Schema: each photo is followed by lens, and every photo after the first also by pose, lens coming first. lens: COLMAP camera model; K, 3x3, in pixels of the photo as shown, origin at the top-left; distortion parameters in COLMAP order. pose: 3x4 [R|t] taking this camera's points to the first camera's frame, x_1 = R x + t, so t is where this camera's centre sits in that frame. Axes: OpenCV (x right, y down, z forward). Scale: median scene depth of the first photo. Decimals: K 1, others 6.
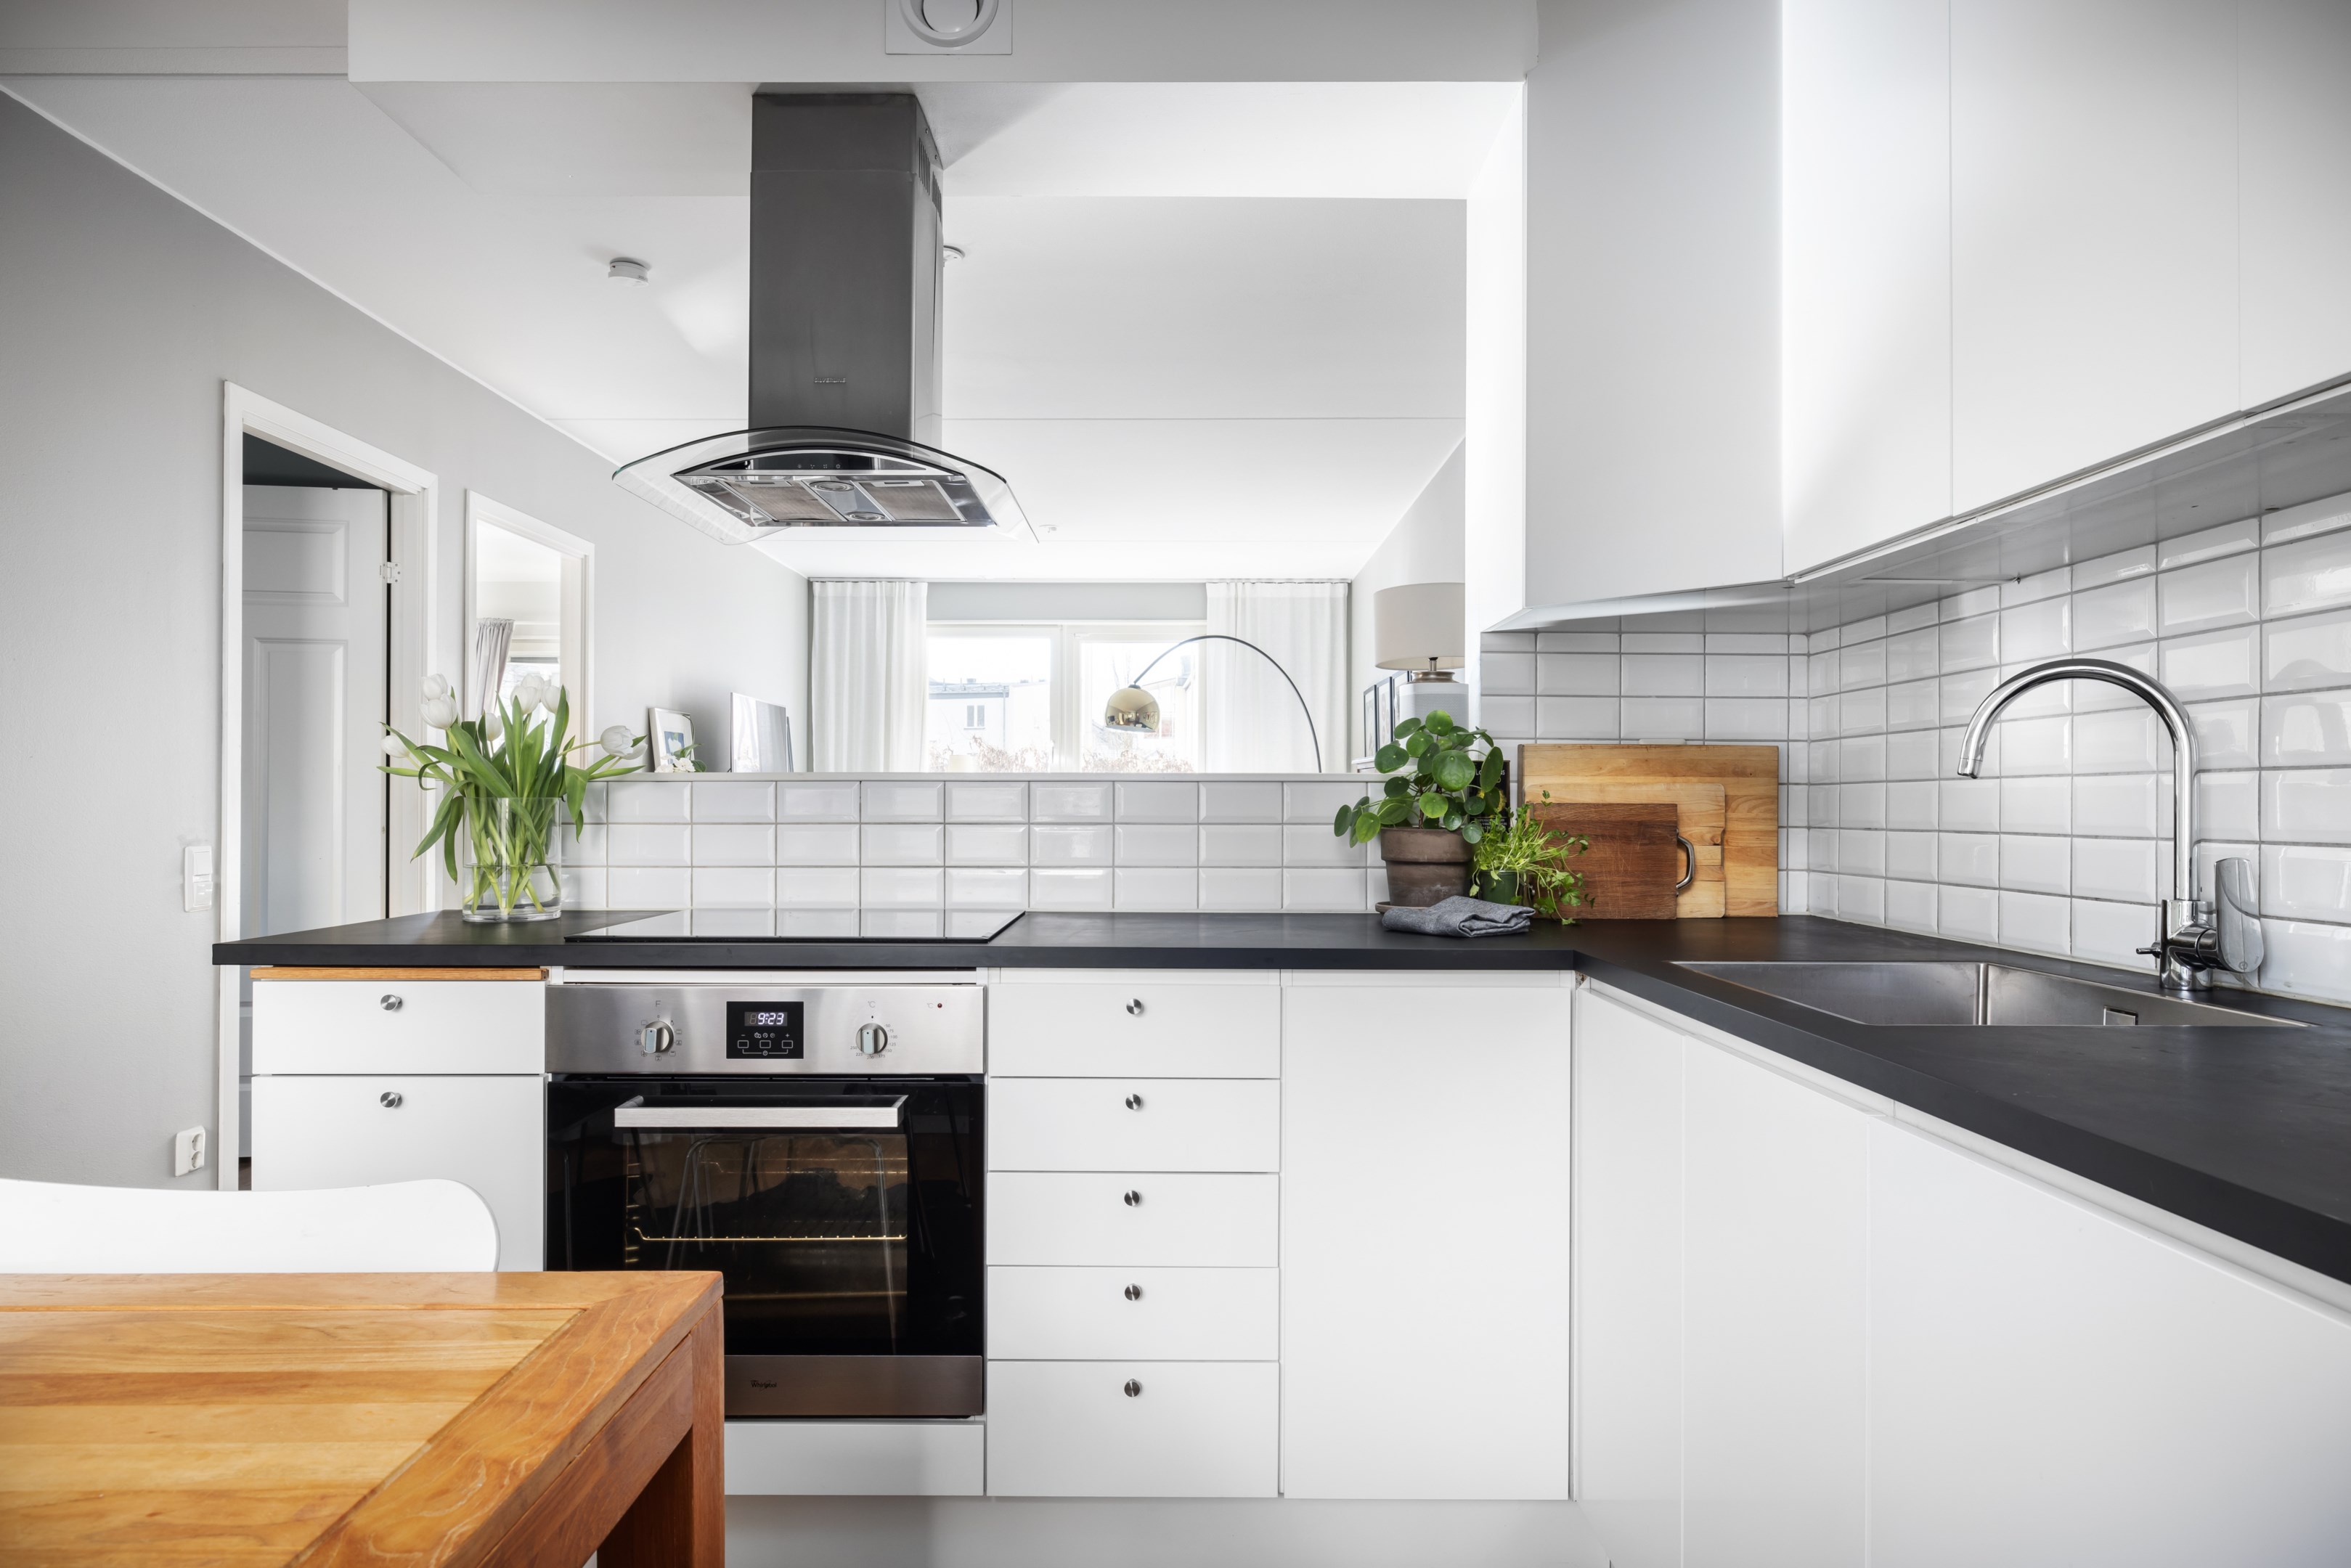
lens RADIAL K [[1374.7, 0, 1161.5], [0, 1374.7, 798.7], [0, 0, 1]] dist [-0.002127, 0.000050]
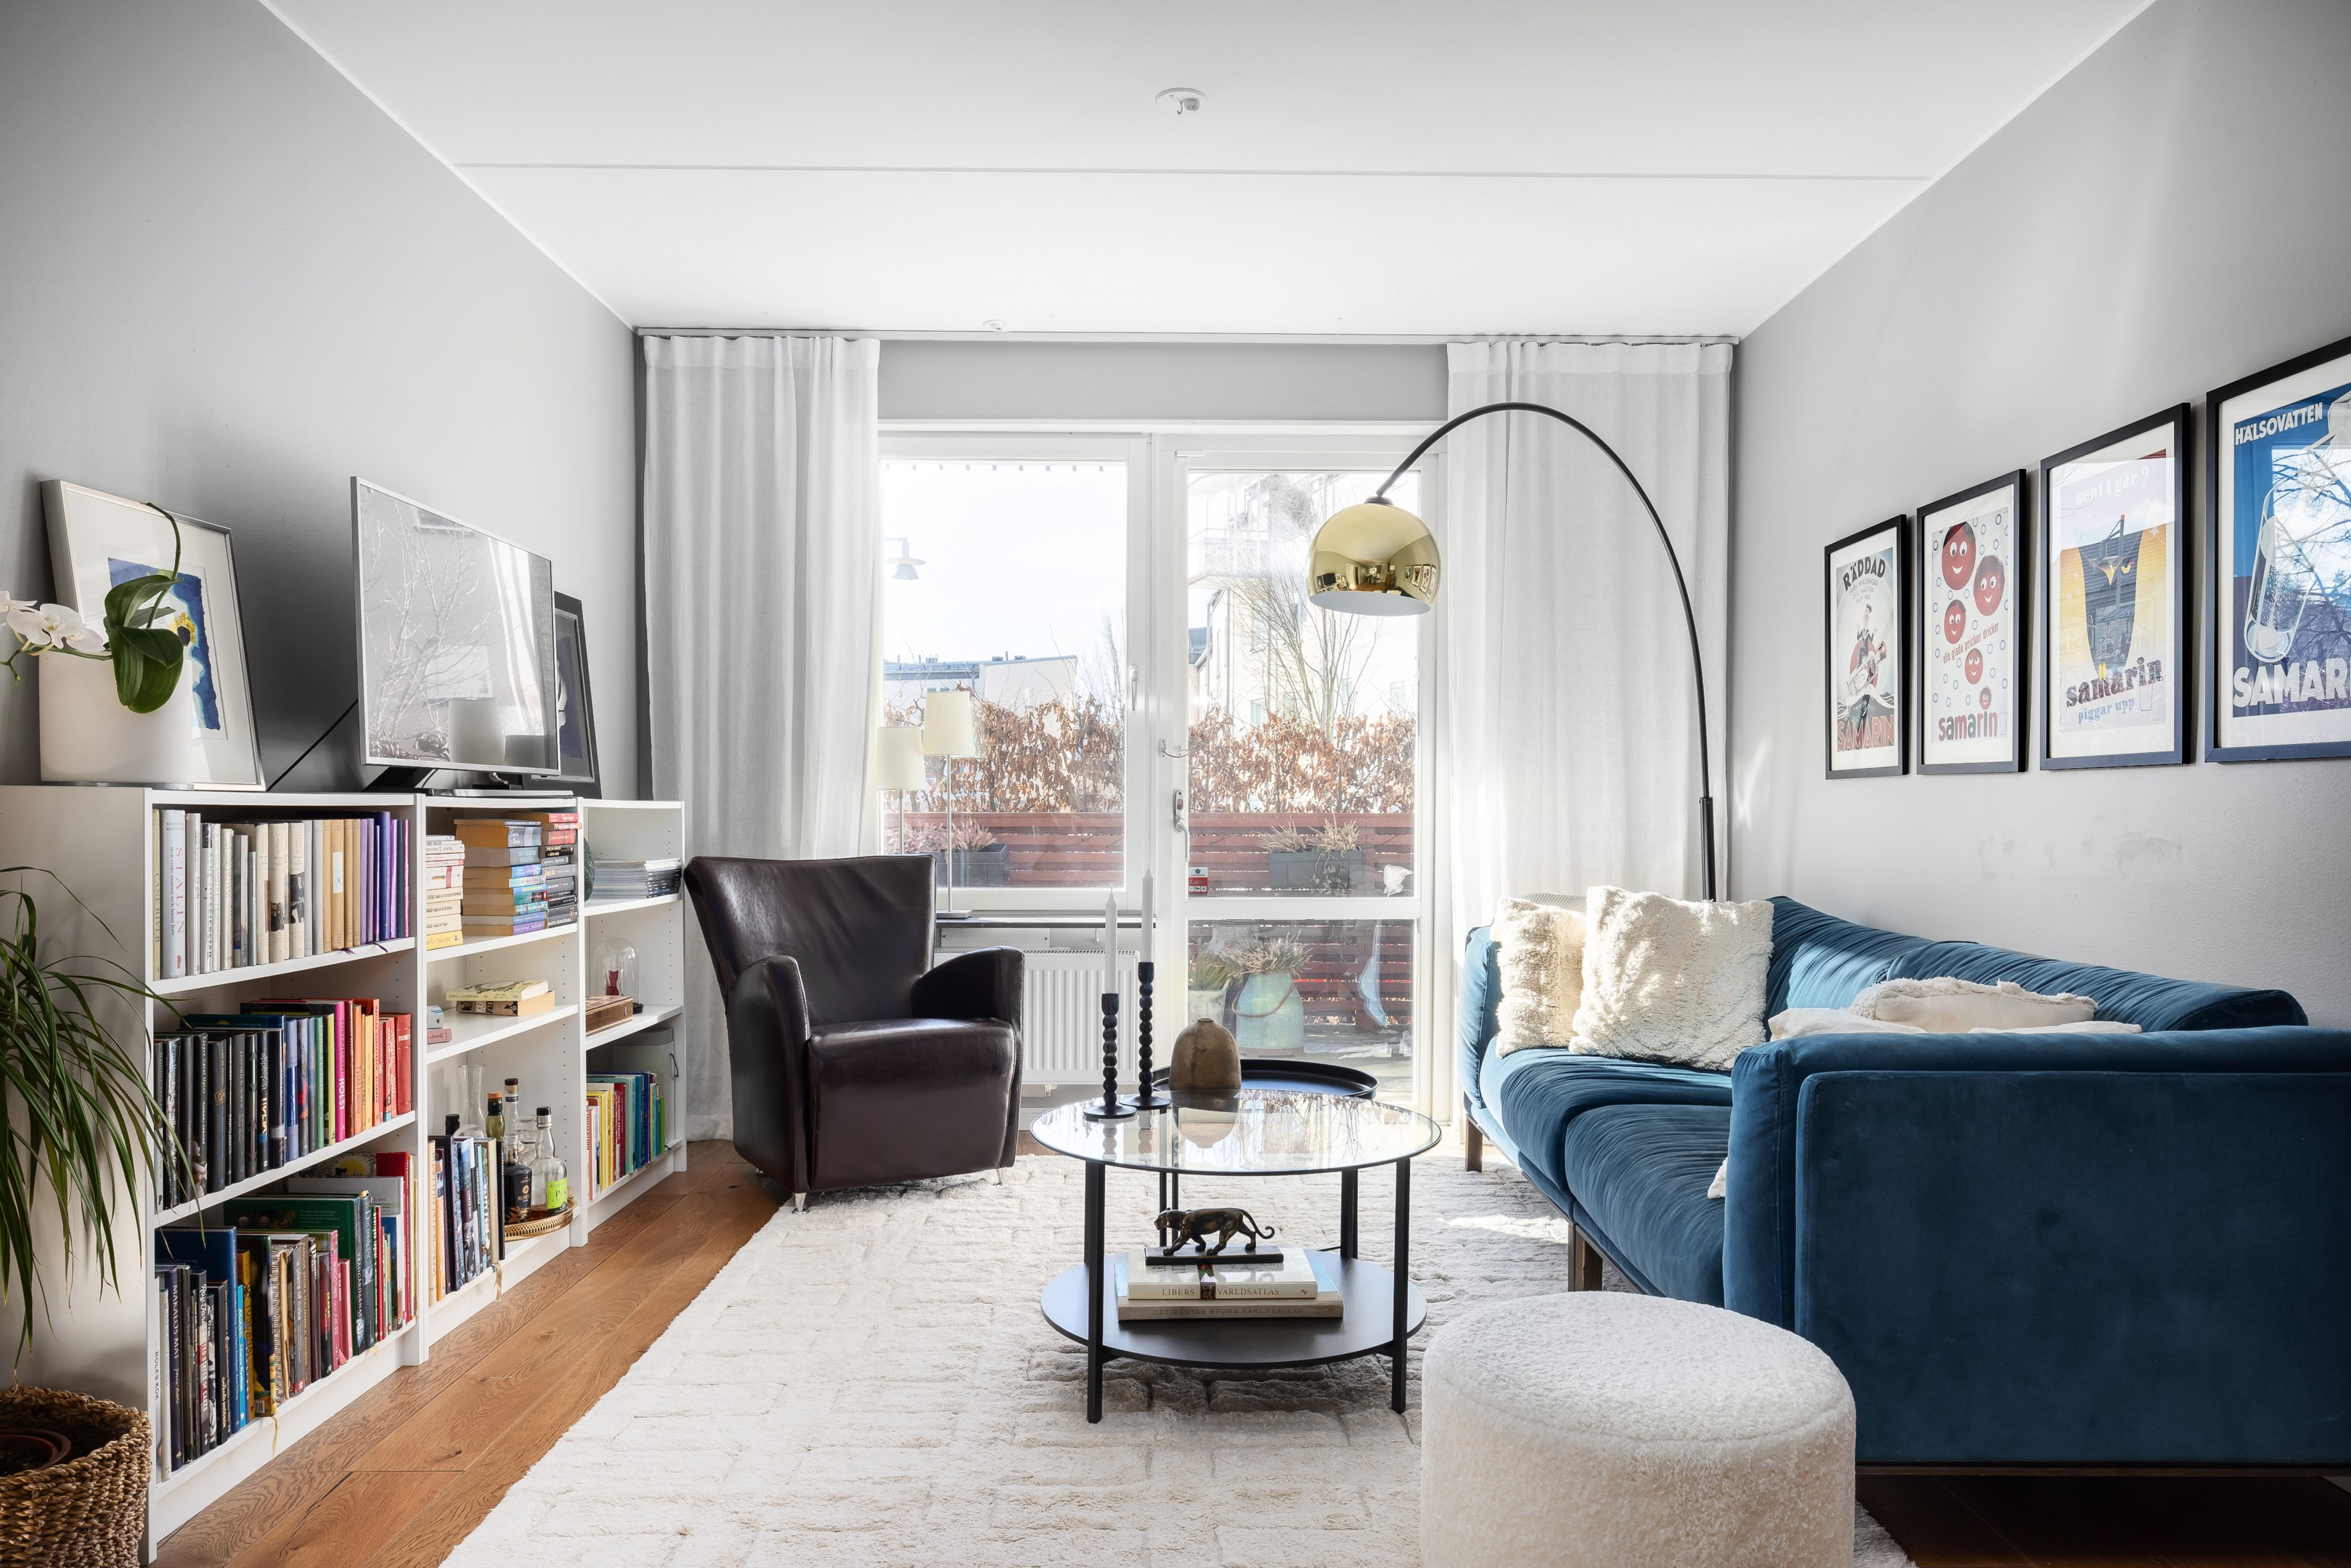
lens RADIAL K [[1616.5, 0, 1173.5], [0, 1616.5, 855.3], [0, 0, 1]] dist [0.003051, 0.001633]
pose [[0.999945, -0.000522, 0.010486, -0.071854], [0.000188, 0.999492, 0.031873, 0.007839], [-0.010497, -0.031870, 0.999437, 0.418650]]
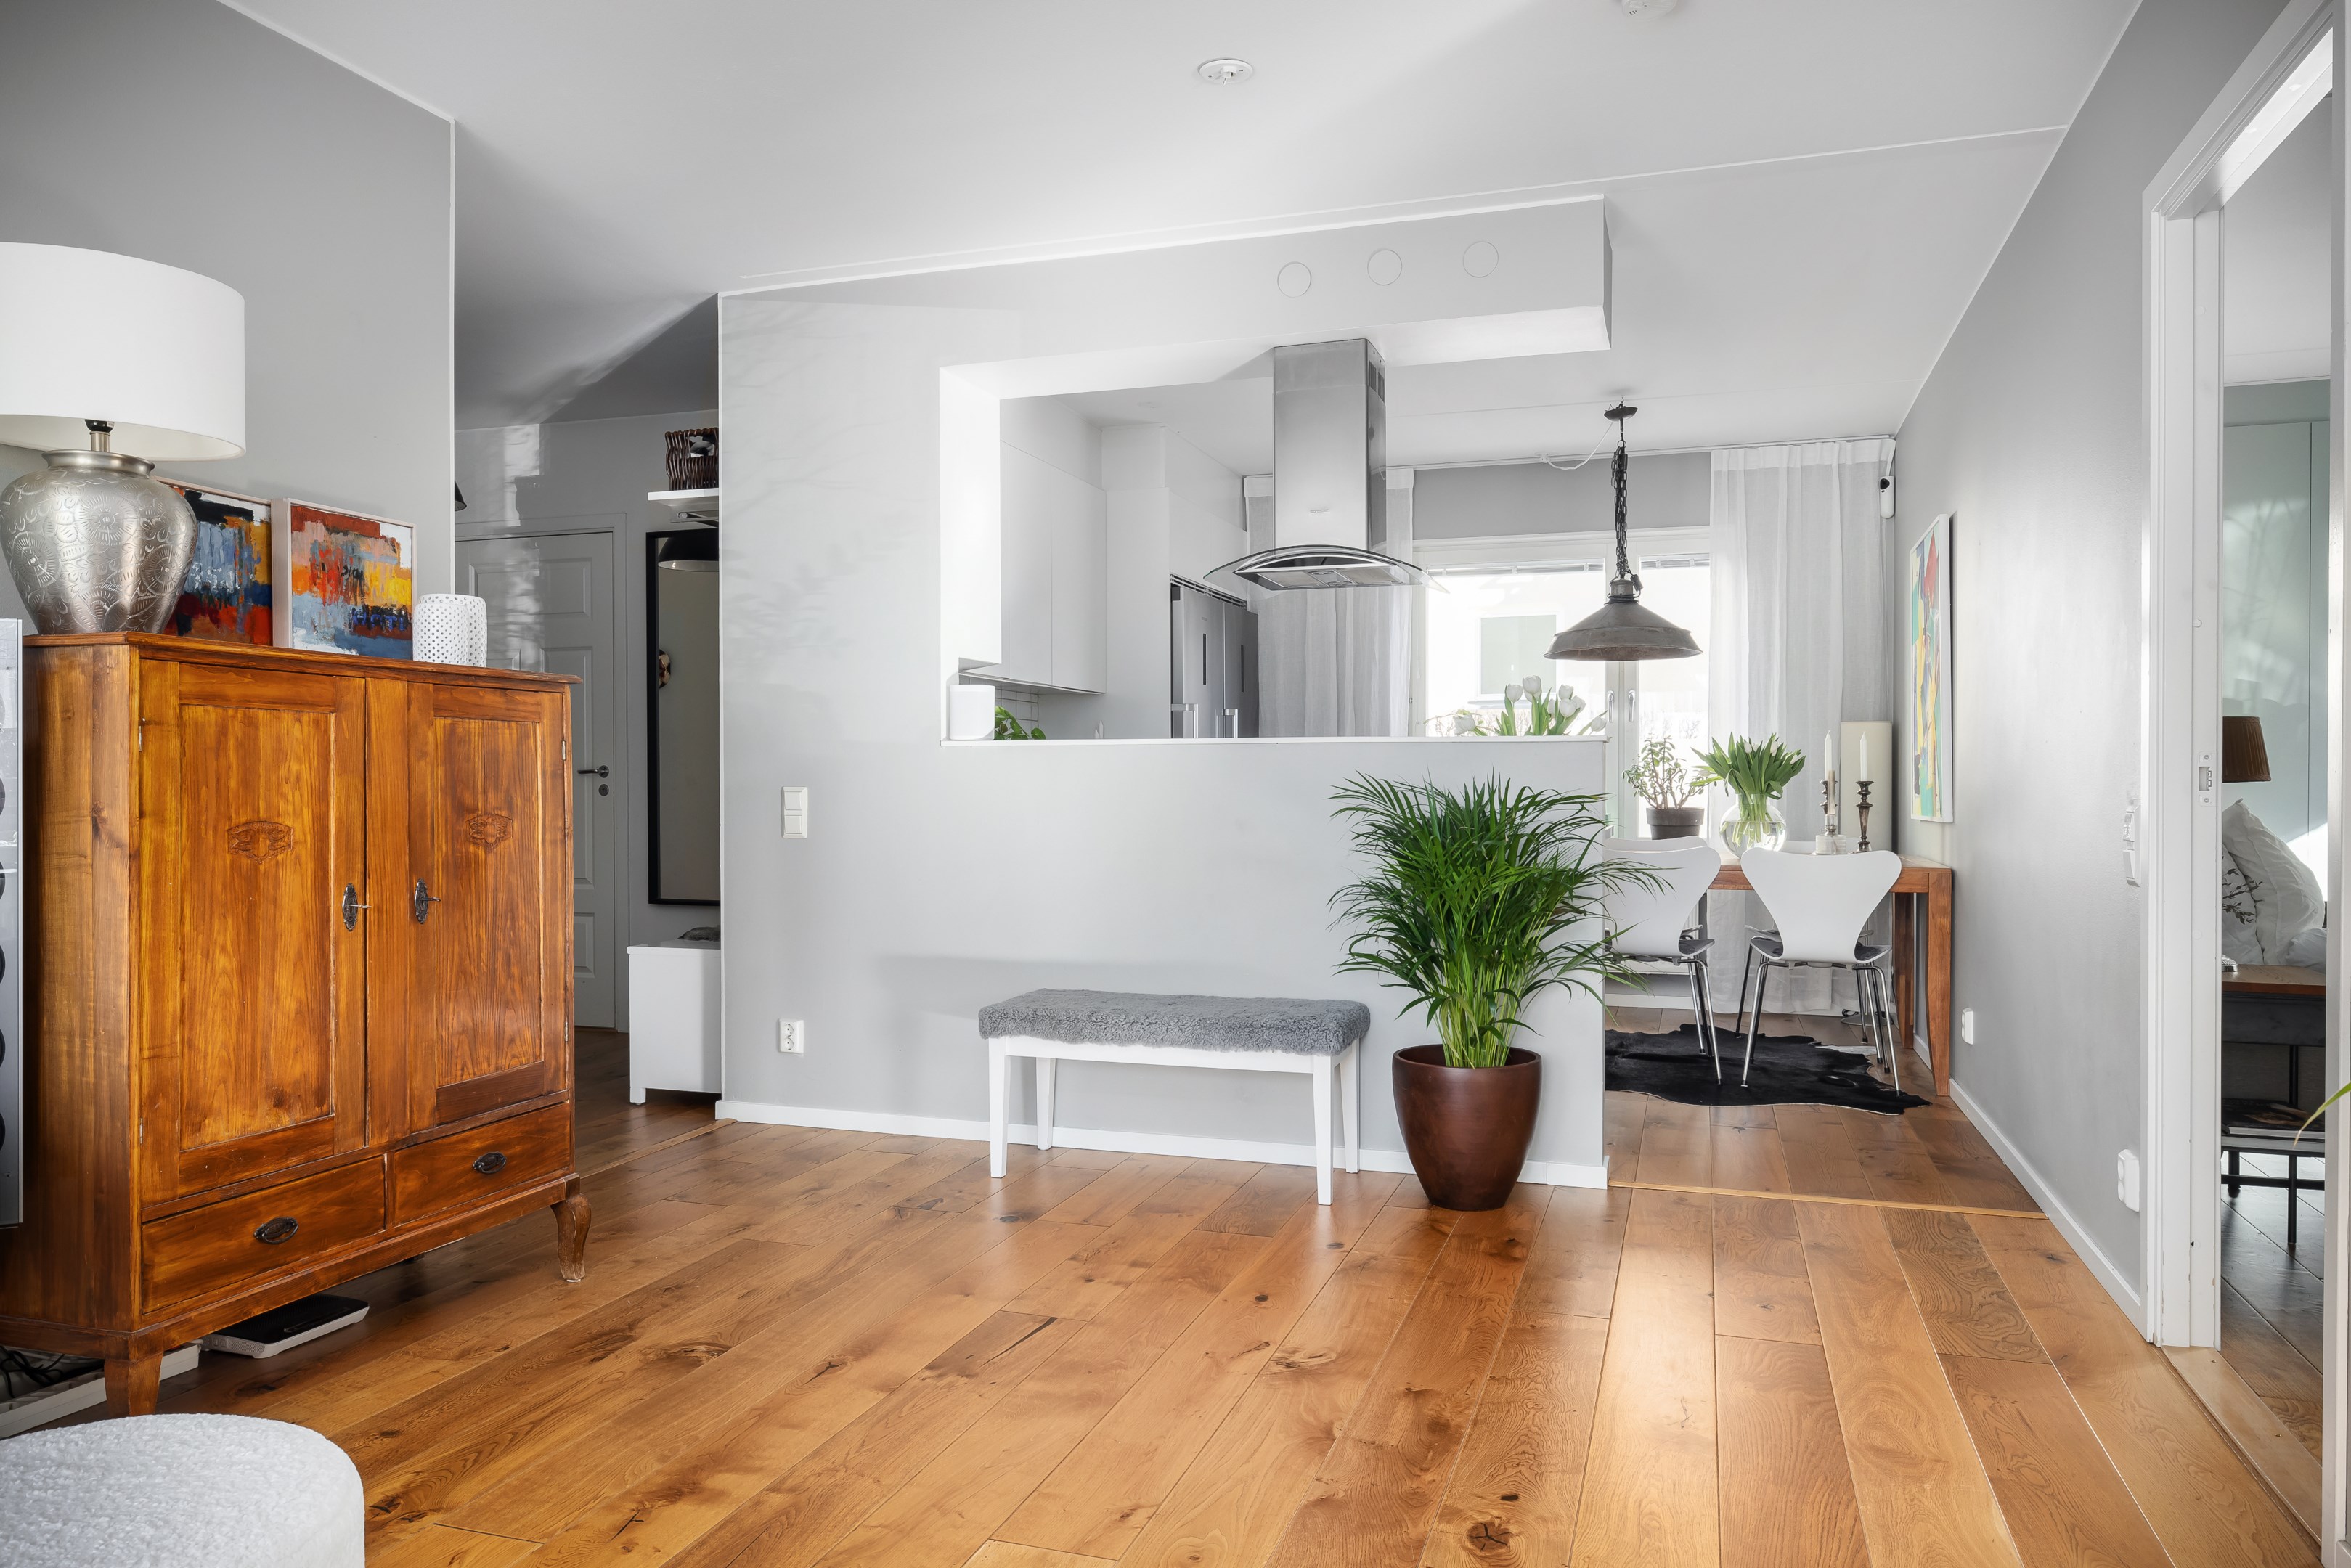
lens RADIAL K [[1596.3, 0, 1175.5], [0, 1596.3, 784.0], [0, 0, 1]] dist [0.002735, 0.000722]
pose [[-0.951338, -0.002508, 0.308138, -0.166604], [-0.002778, 0.999996, -0.000438, 0.008361], [-0.308135, -0.001272, -0.951342, 0.767459]]
